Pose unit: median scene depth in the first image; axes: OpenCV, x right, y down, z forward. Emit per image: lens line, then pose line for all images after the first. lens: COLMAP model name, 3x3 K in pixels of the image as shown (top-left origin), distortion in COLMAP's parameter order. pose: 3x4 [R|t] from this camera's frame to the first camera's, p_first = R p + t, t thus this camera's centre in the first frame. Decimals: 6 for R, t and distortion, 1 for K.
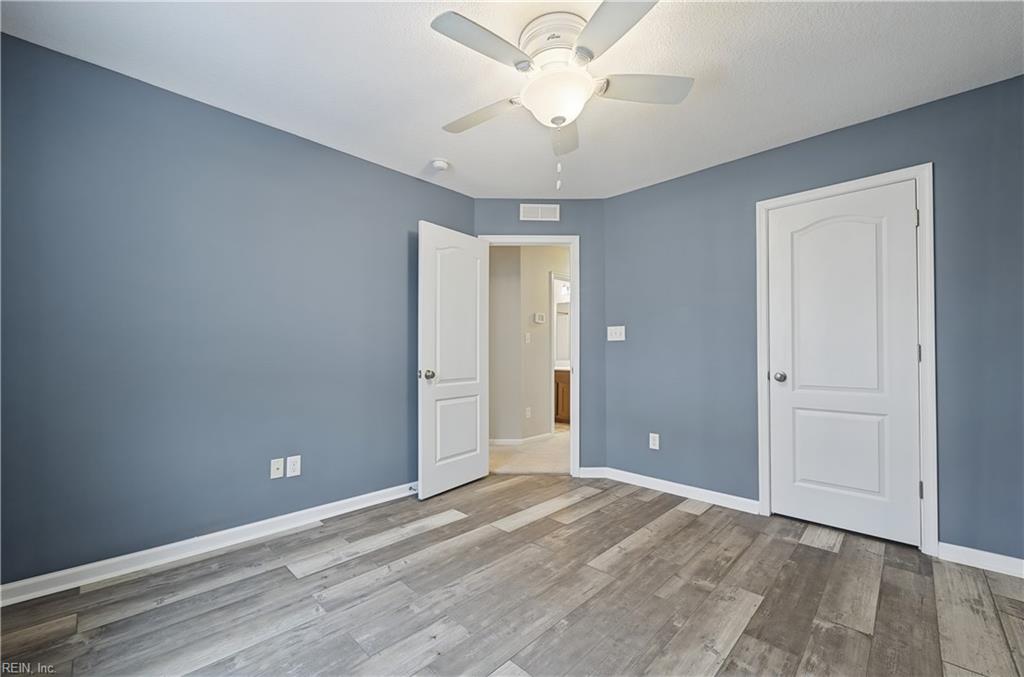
lens RADIAL K [[408.9, 0, 510.9], [0, 408.9, 344.5], [0, 0, 1]] dist [-0.002436, -0.000455]
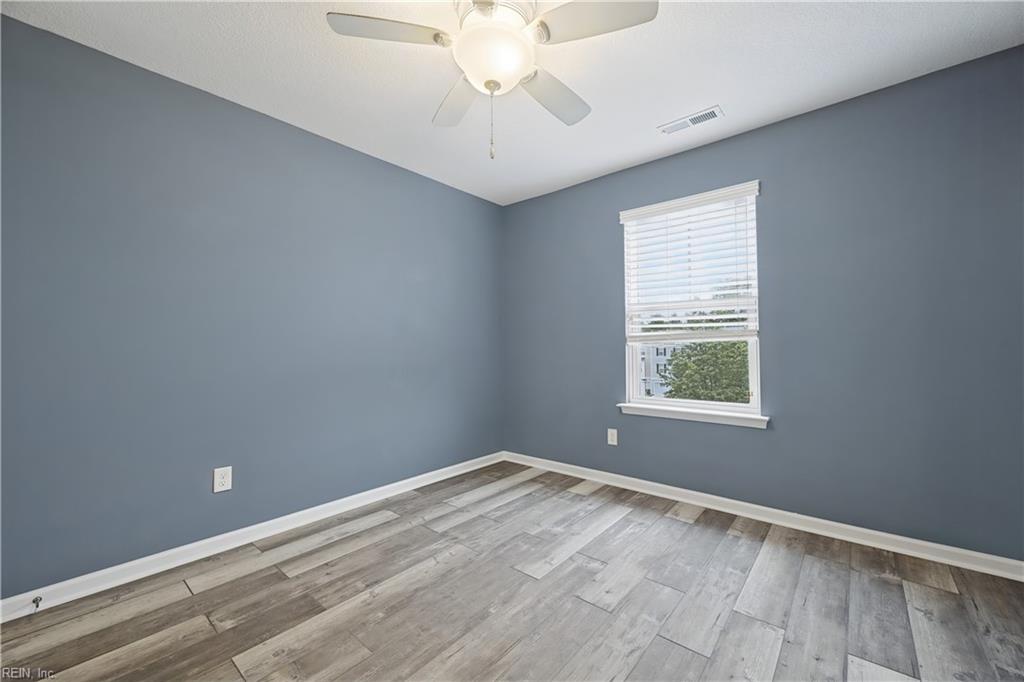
lens RADIAL K [[408.9, 0, 512.9], [0, 408.9, 343.6], [0, 0, 1]] dist [-0.002436, -0.000455]
pose [[-0.997274, 0.003640, -0.073697, 0.153015], [0.005717, 0.999592, -0.027993, 0.043471], [0.073565, -0.028338, -0.996888, 2.042972]]
